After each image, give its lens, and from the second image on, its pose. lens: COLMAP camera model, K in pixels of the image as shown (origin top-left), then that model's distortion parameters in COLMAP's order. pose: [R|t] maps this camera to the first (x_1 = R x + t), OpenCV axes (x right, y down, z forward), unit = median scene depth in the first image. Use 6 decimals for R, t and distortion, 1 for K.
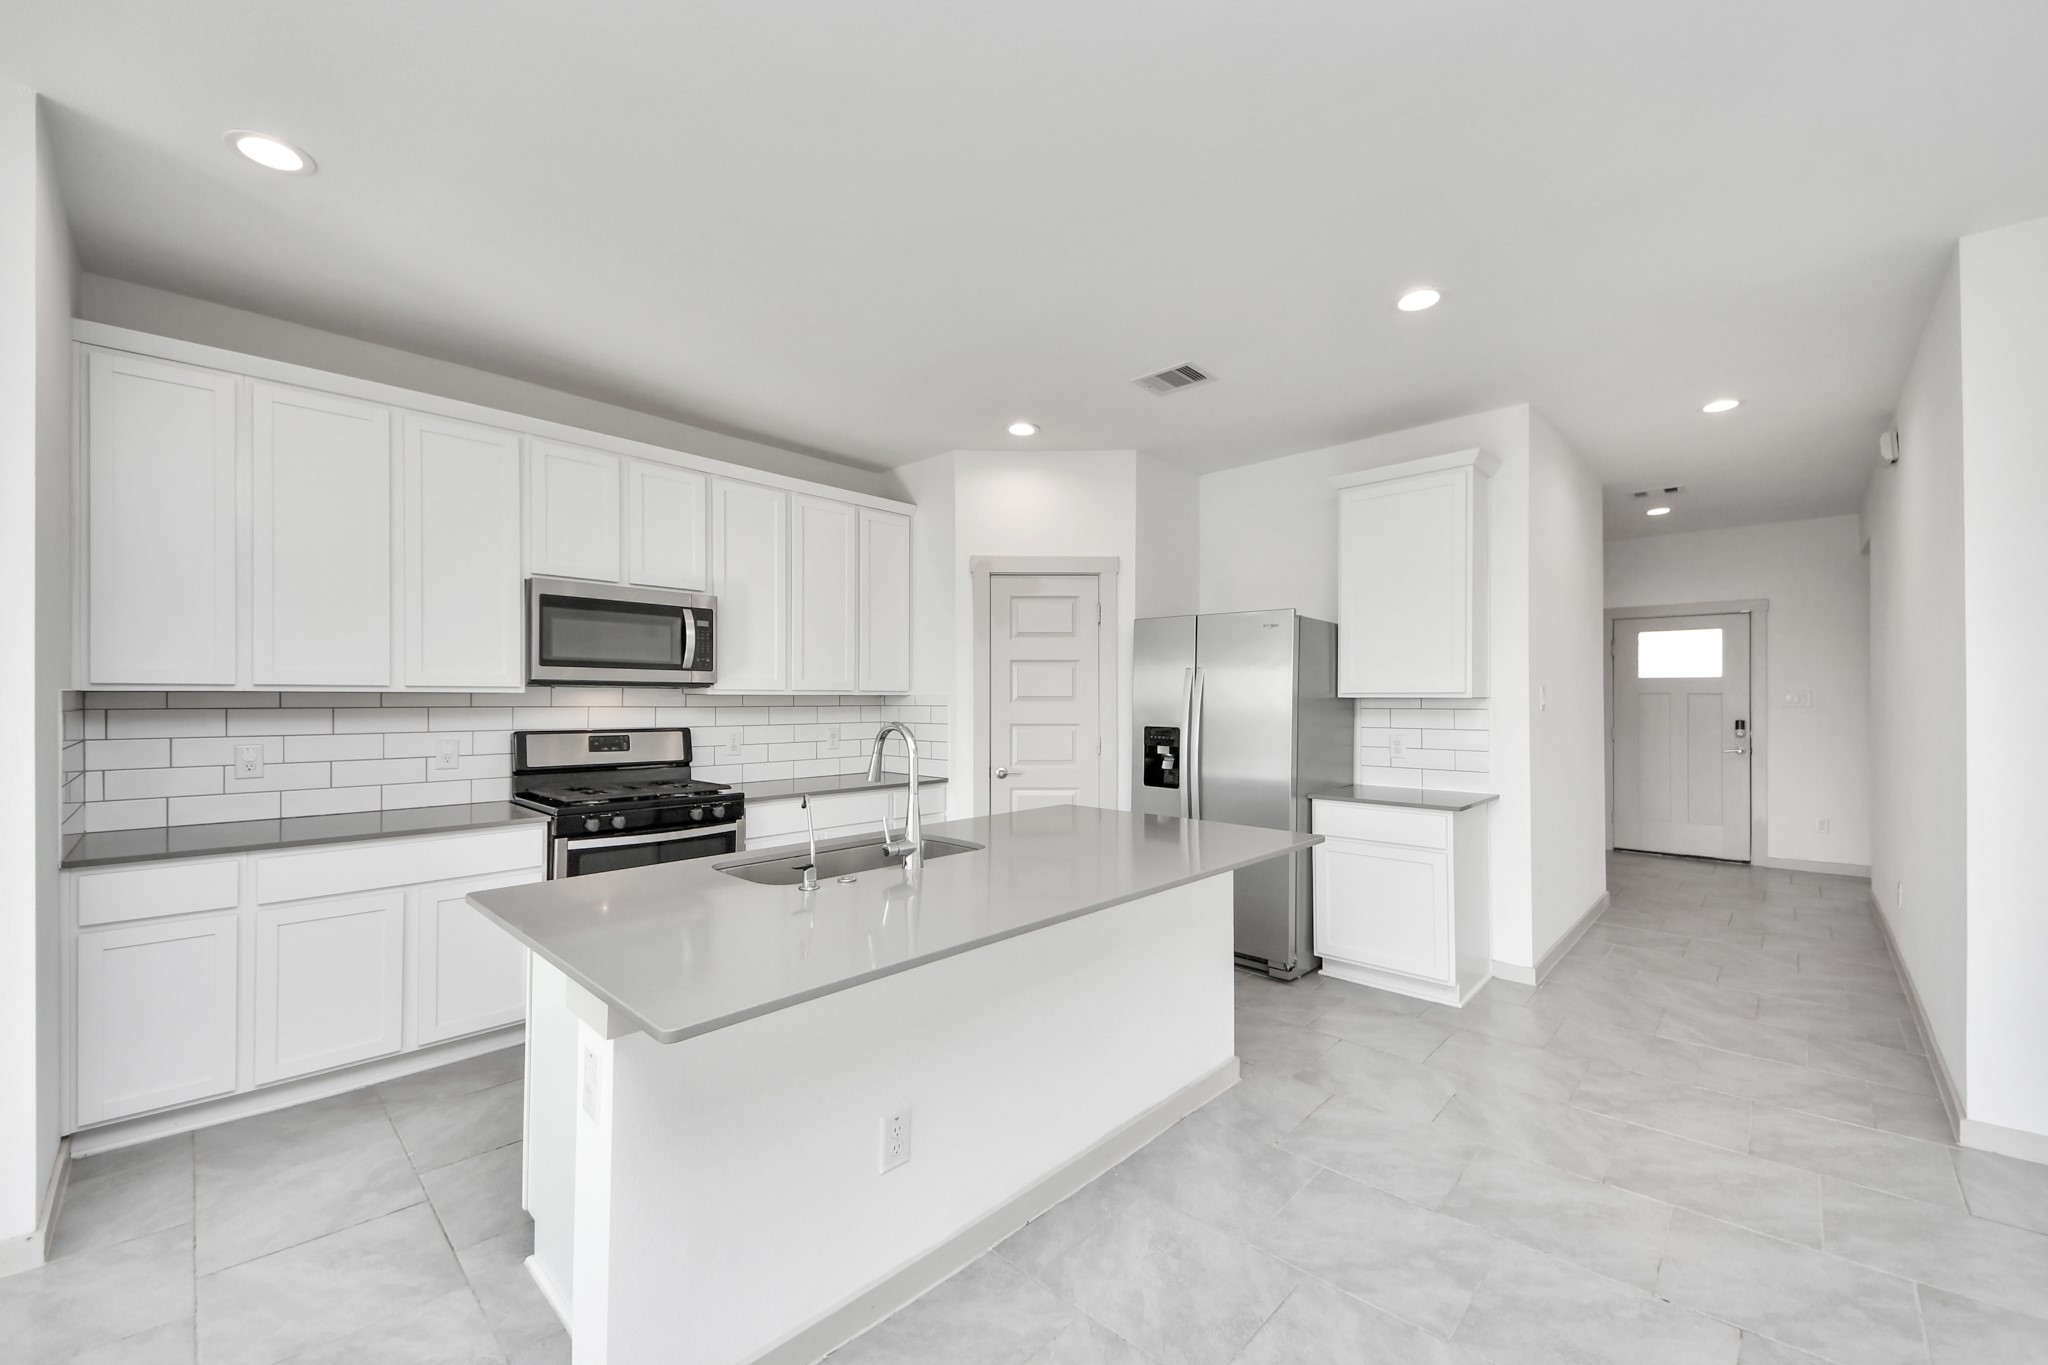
lens RADIAL K [[791.6, 0, 1053.8], [0, 791.6, 699.7], [0, 0, 1]] dist [0.008122, -0.004210]
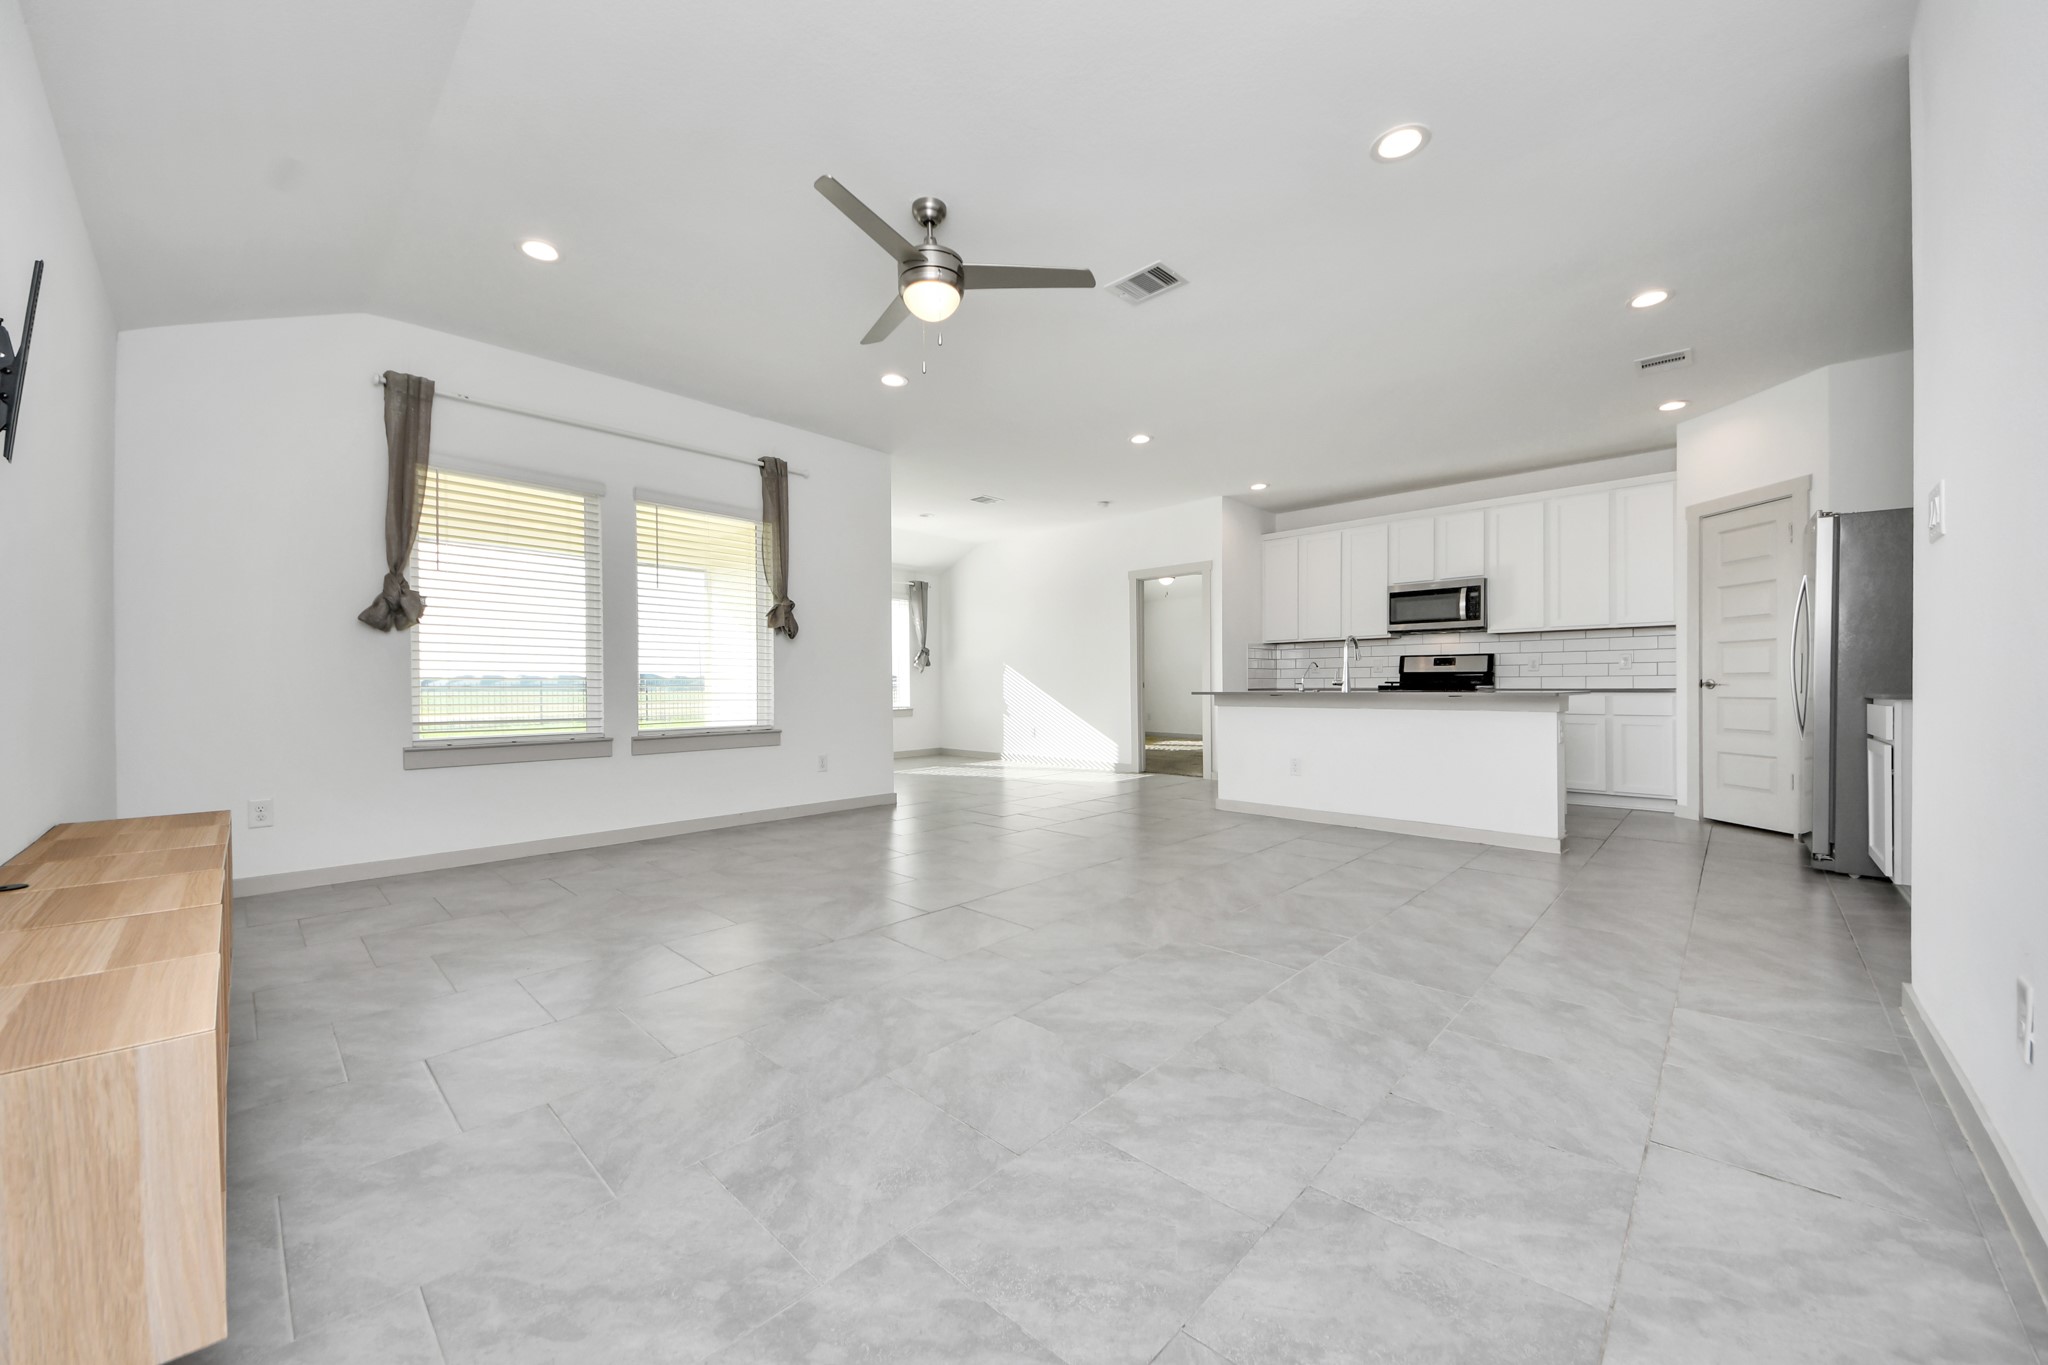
lens RADIAL K [[749.0, 0, 1010.9], [0, 749.0, 703.5], [0, 0, 1]] dist [0.000877, -0.006048]
pose [[-0.019182, 0.023399, -0.999542, 1.312075], [0.014394, 0.999629, 0.023125, 0.100099], [0.999712, -0.013944, -0.019512, -0.041535]]
